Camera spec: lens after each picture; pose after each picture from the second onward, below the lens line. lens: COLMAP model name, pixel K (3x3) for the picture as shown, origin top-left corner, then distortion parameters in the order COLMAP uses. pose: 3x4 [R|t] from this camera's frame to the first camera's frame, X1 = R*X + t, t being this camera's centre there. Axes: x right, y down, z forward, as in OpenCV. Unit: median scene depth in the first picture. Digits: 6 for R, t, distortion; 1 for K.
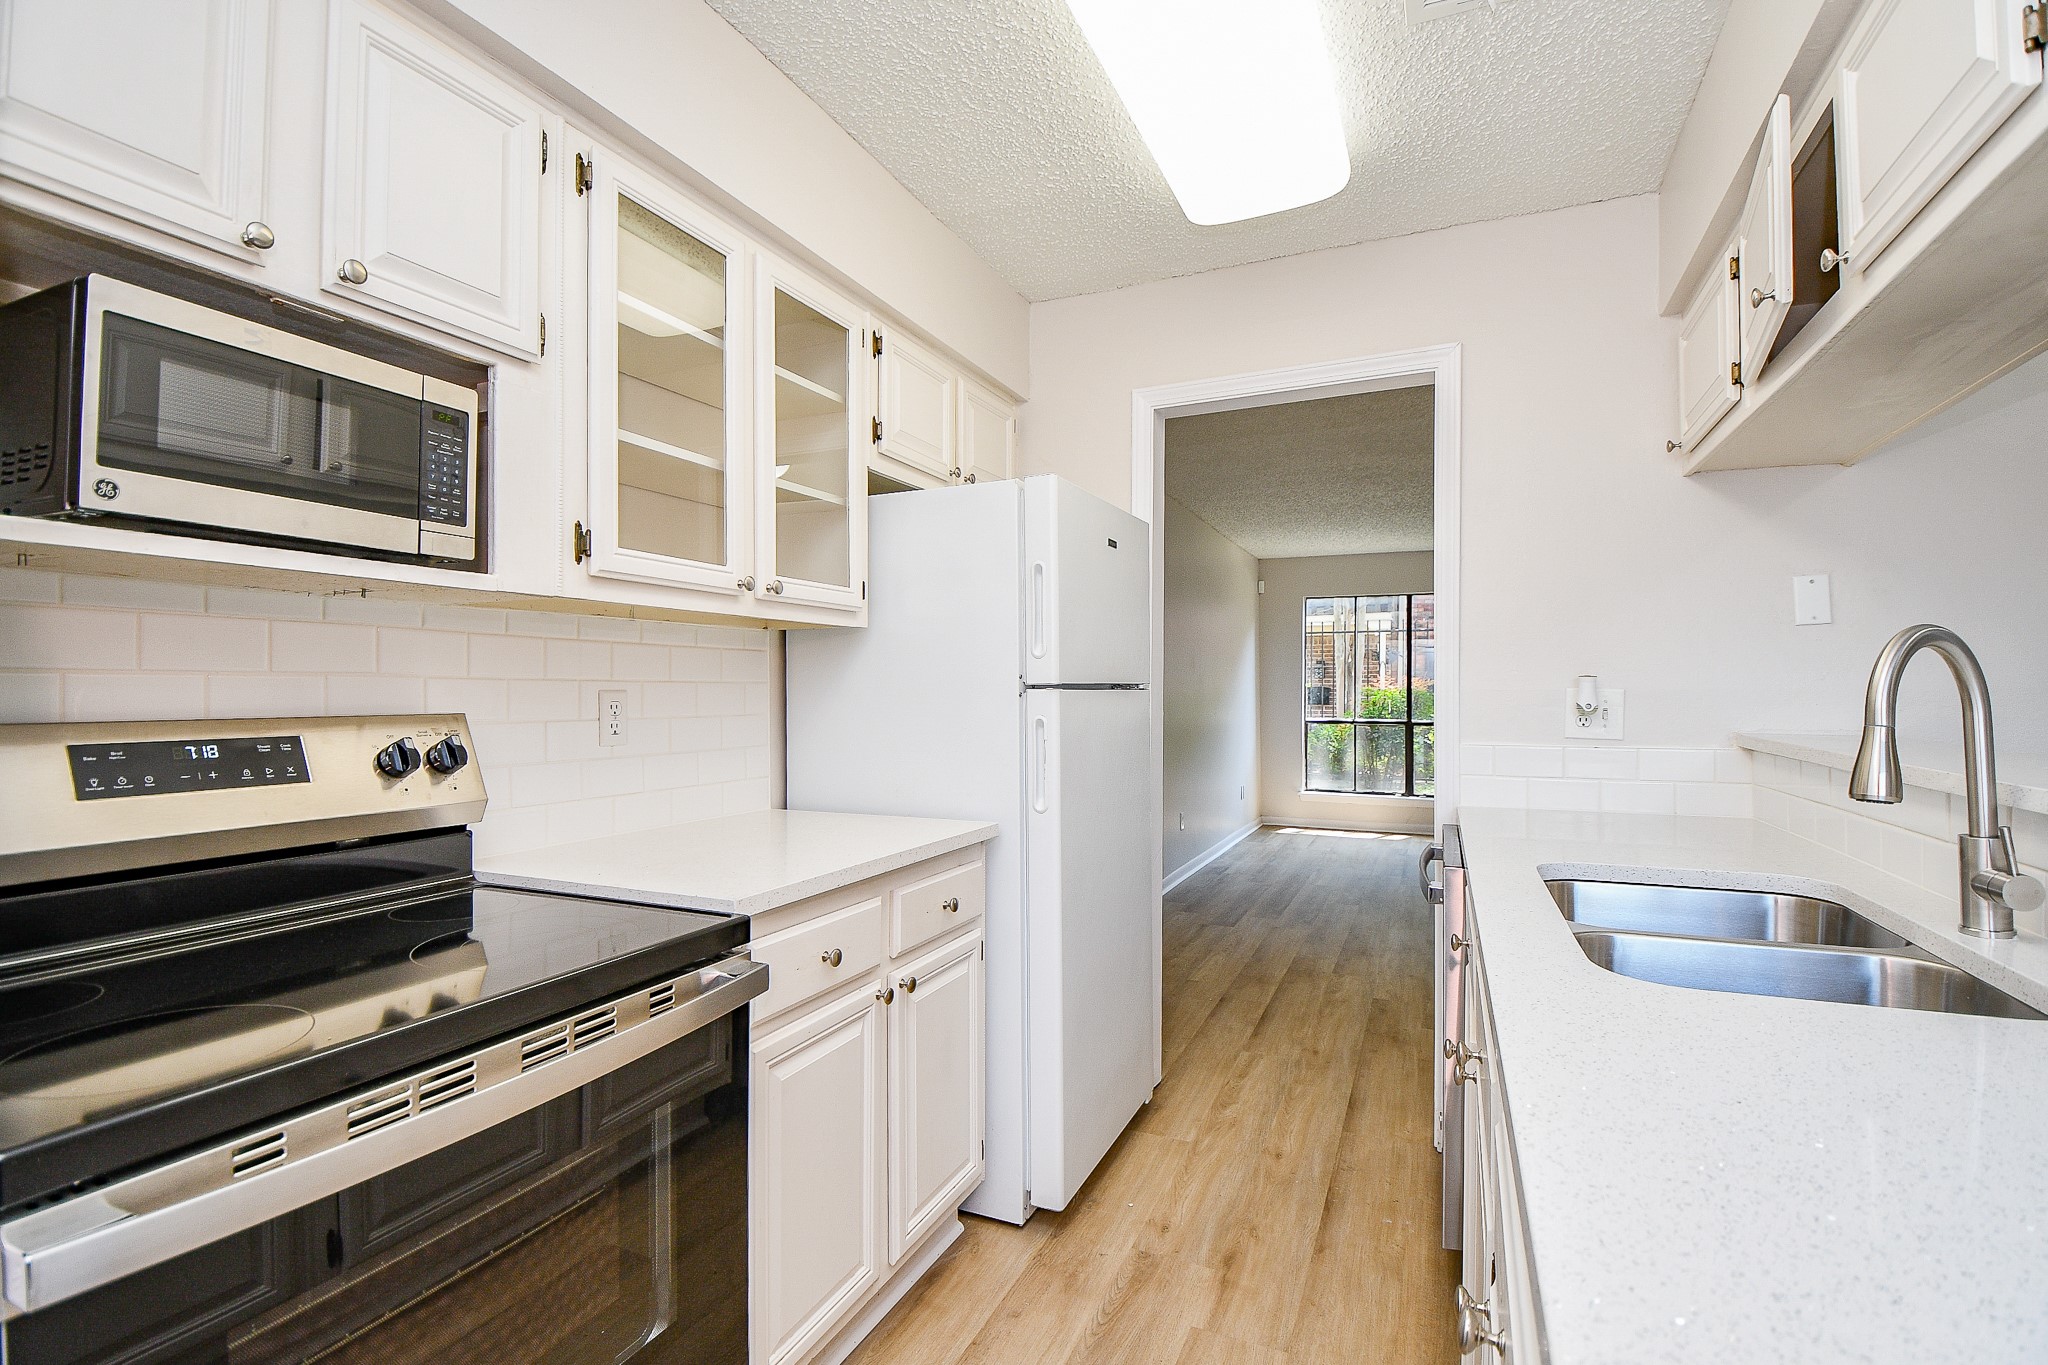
lens RADIAL K [[930.9, 0, 1024.0], [0, 930.9, 682.5], [0, 0, 1]] dist [0.003469, -0.023220]
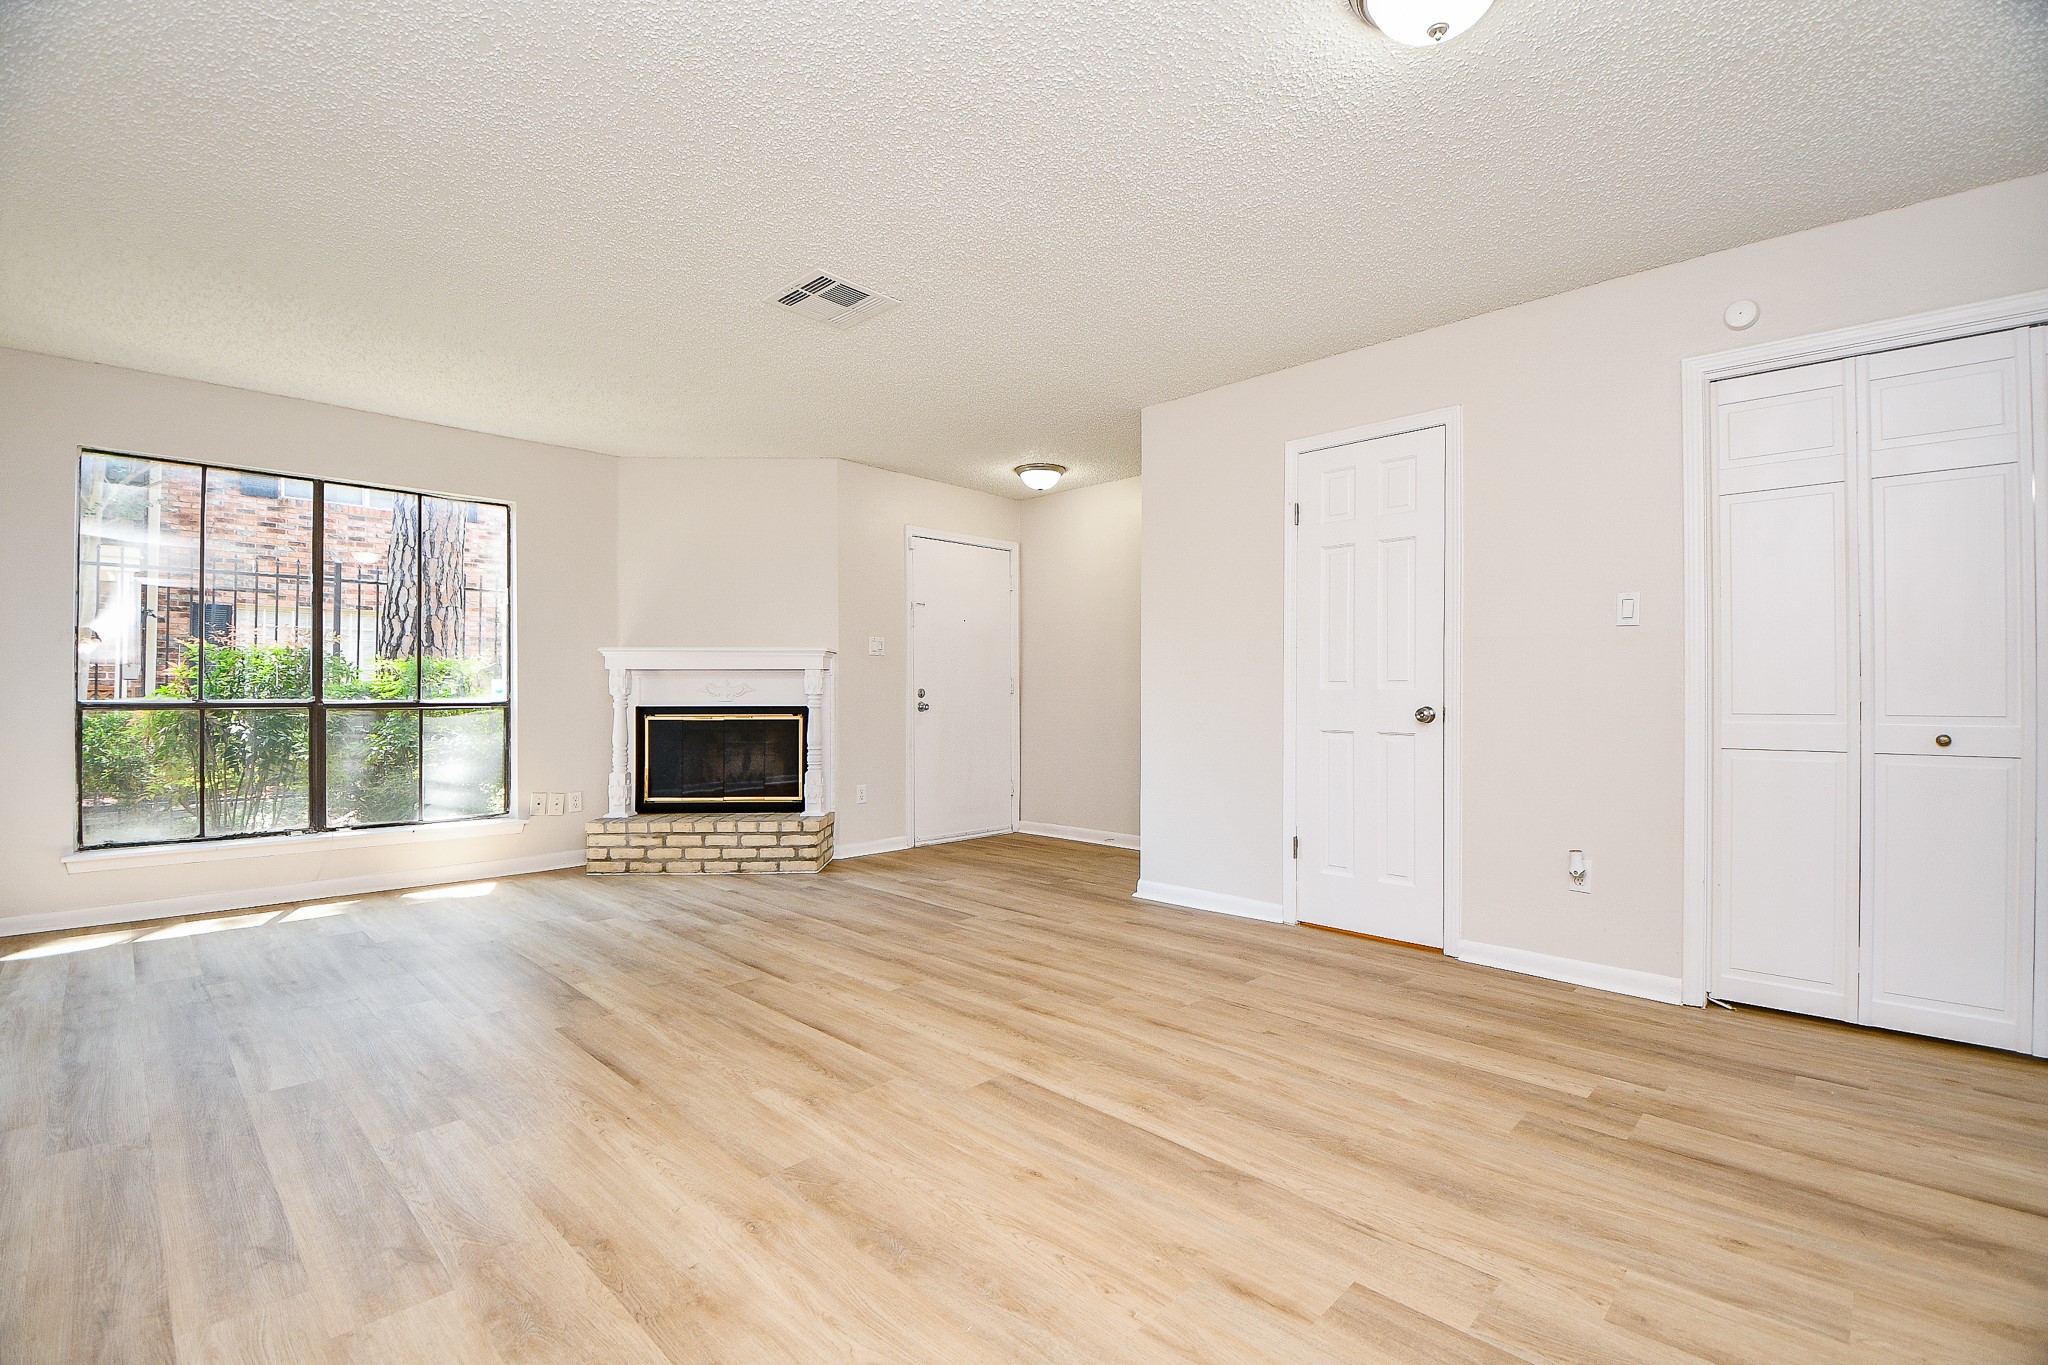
lens RADIAL K [[902.5, 0, 1029.7], [0, 902.5, 687.5], [0, 0, 1]] dist [0.030786, -0.041677]
pose [[0.338763, 0.001063, 0.940871, 0.174886], [-0.012060, 0.999922, 0.003212, 0.111094], [-0.940794, -0.012435, 0.338750, 1.726810]]
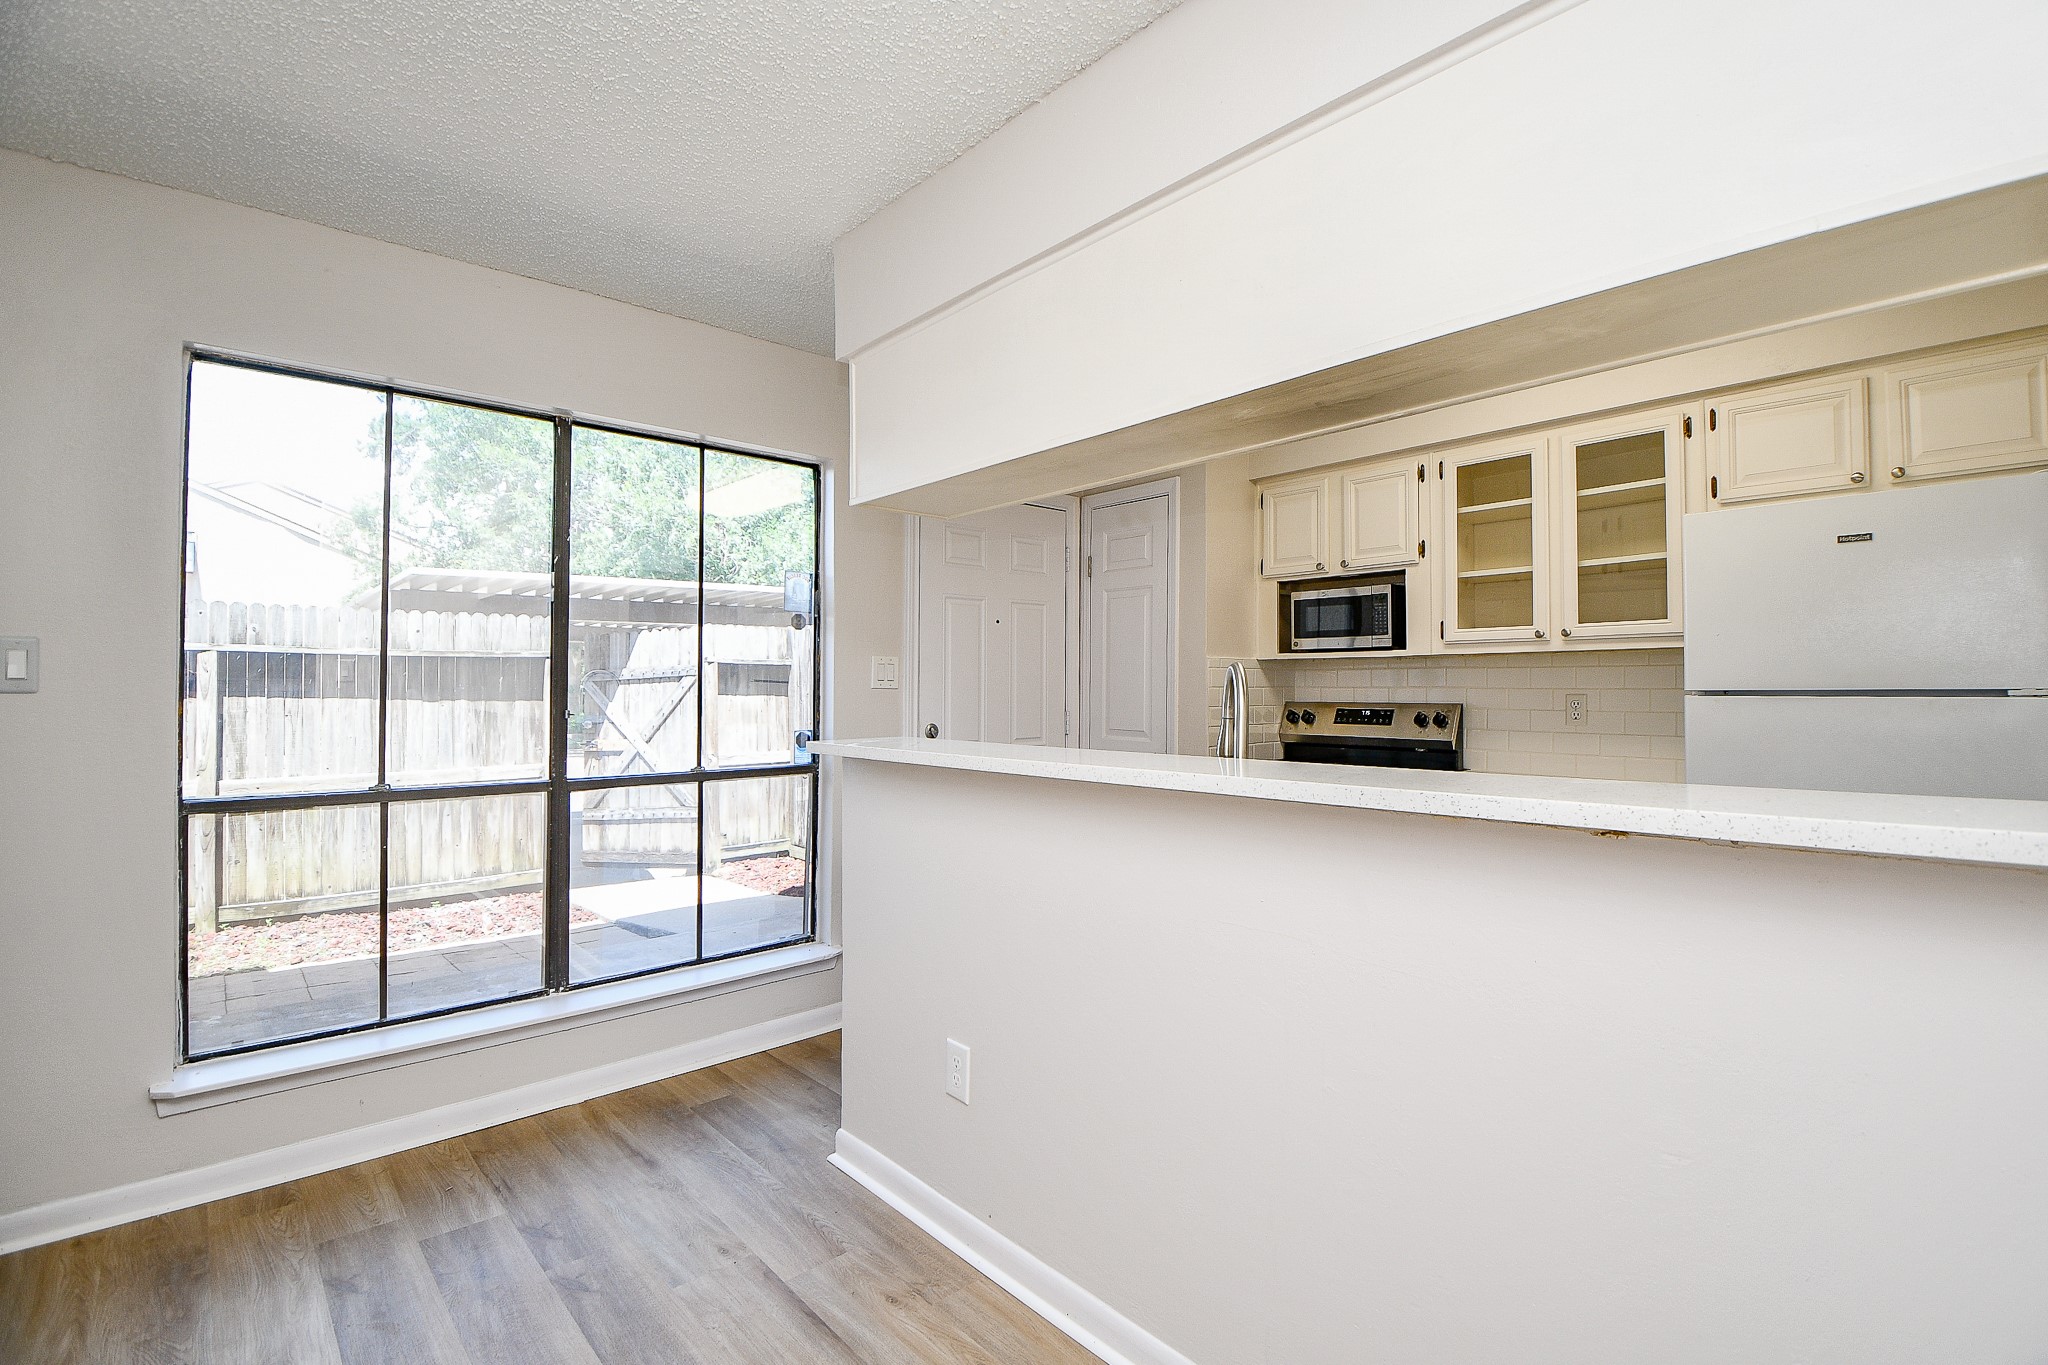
lens RADIAL K [[933.1, 0, 1053.3], [0, 933.1, 678.7], [0, 0, 1]] dist [0.033120, -0.048028]
pose [[-0.384355, -0.010102, -0.923130, 1.571342], [0.008153, 0.999864, -0.014337, -0.003654], [0.923149, -0.013037, -0.384221, 0.771828]]
